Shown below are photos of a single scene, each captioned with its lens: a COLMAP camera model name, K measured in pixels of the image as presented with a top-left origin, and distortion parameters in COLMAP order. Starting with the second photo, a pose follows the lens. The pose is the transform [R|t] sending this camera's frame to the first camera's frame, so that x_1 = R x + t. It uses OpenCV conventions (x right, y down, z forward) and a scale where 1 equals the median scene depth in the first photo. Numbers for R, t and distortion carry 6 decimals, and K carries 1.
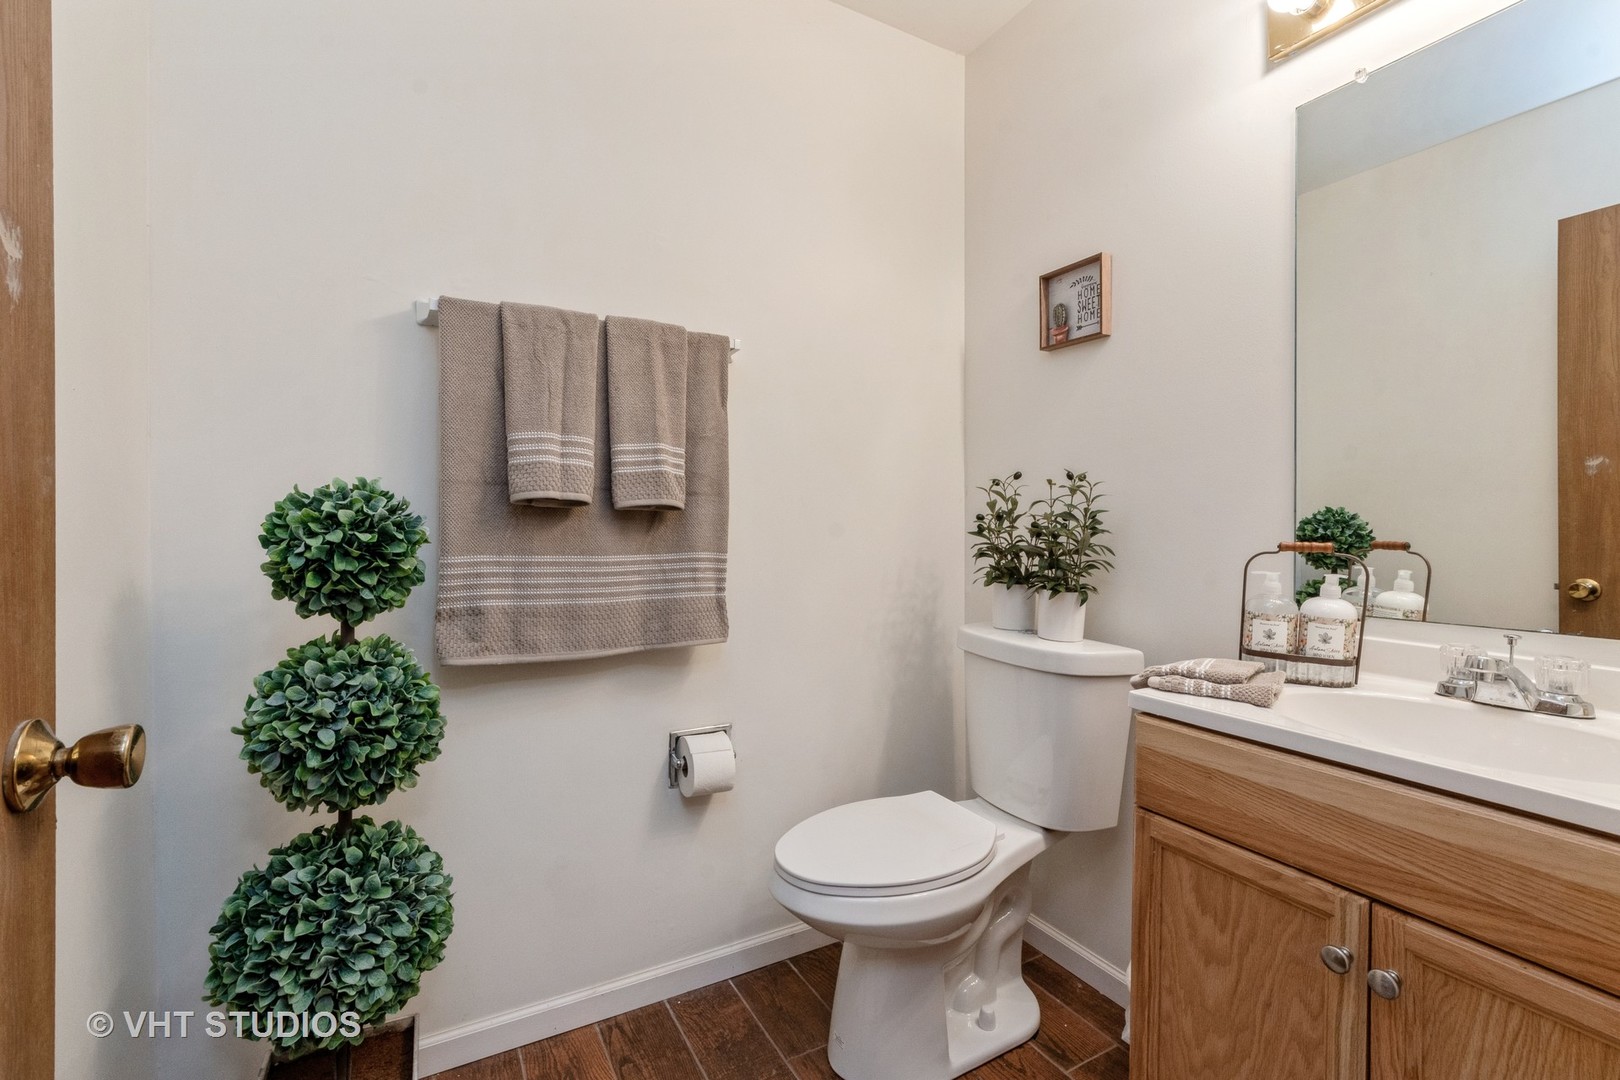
lens RADIAL K [[711.1, 0, 803.2], [0, 711.1, 526.3], [0, 0, 1]] dist [-0.011836, -0.000471]
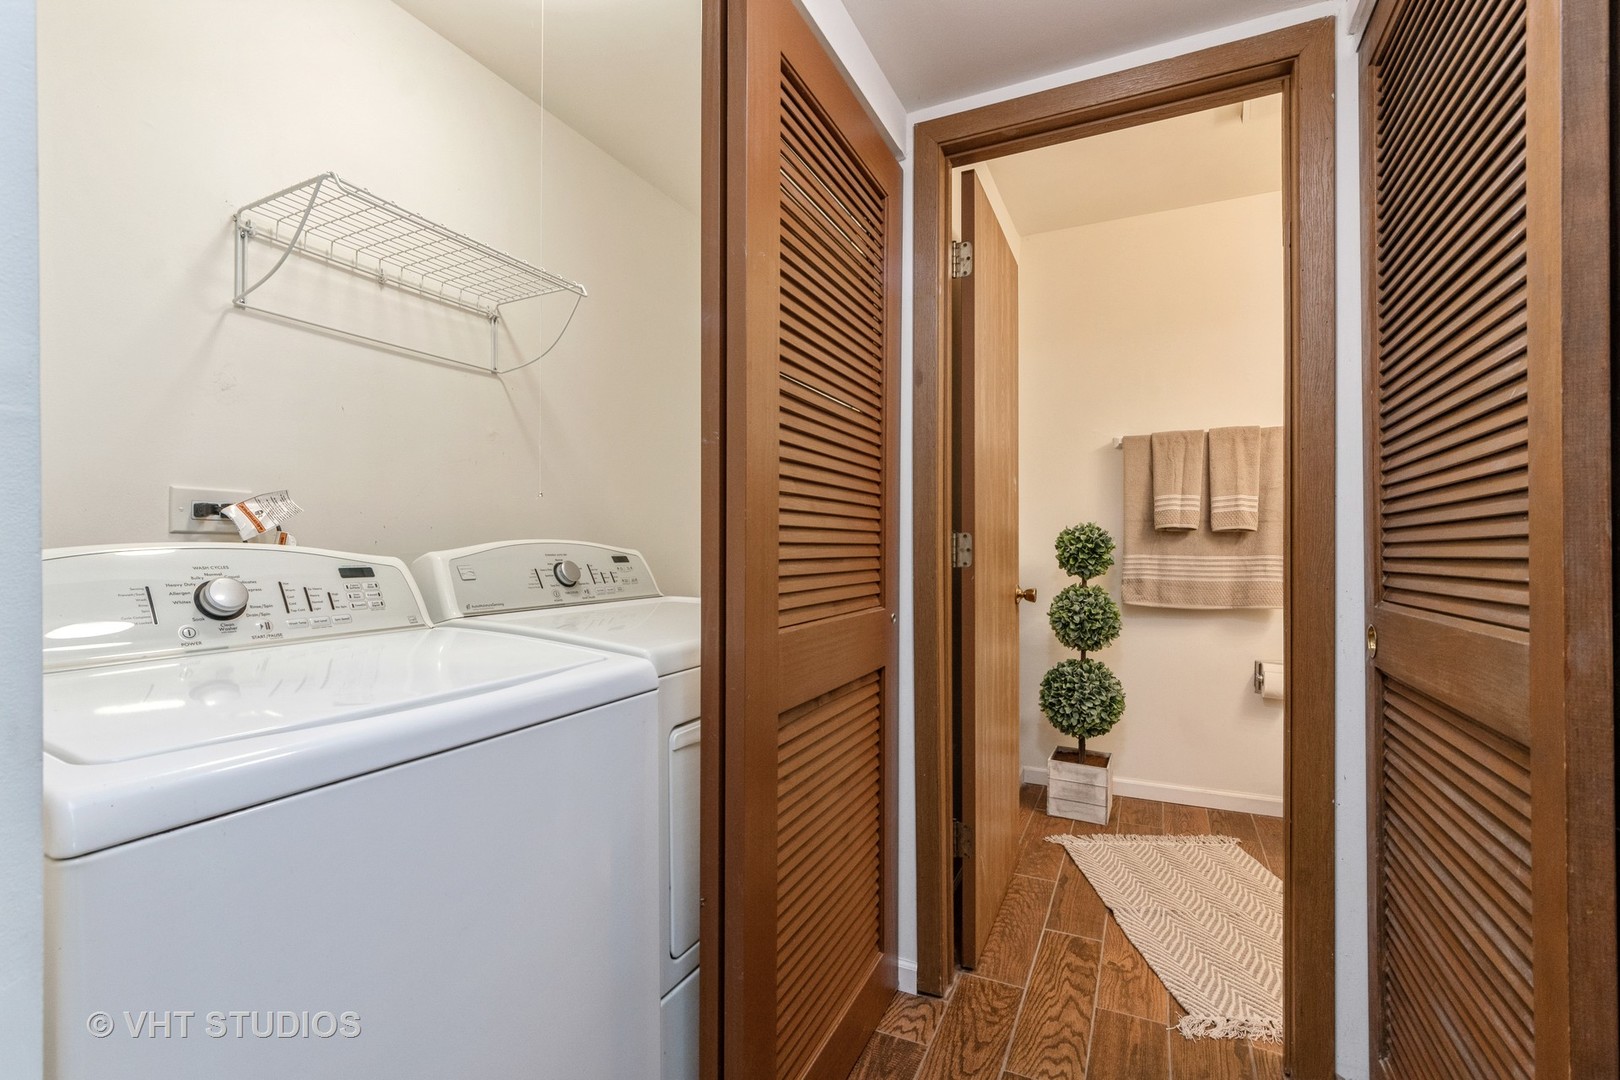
lens RADIAL K [[733.1, 0, 802.9], [0, 733.1, 549.2], [0, 0, 1]] dist [0.000552, -0.000111]
pose [[0.573509, 0.000181, -0.819199, 0.940436], [0.005836, 0.999974, 0.004307, 0.010502], [0.819178, -0.007251, 0.573493, -1.348044]]
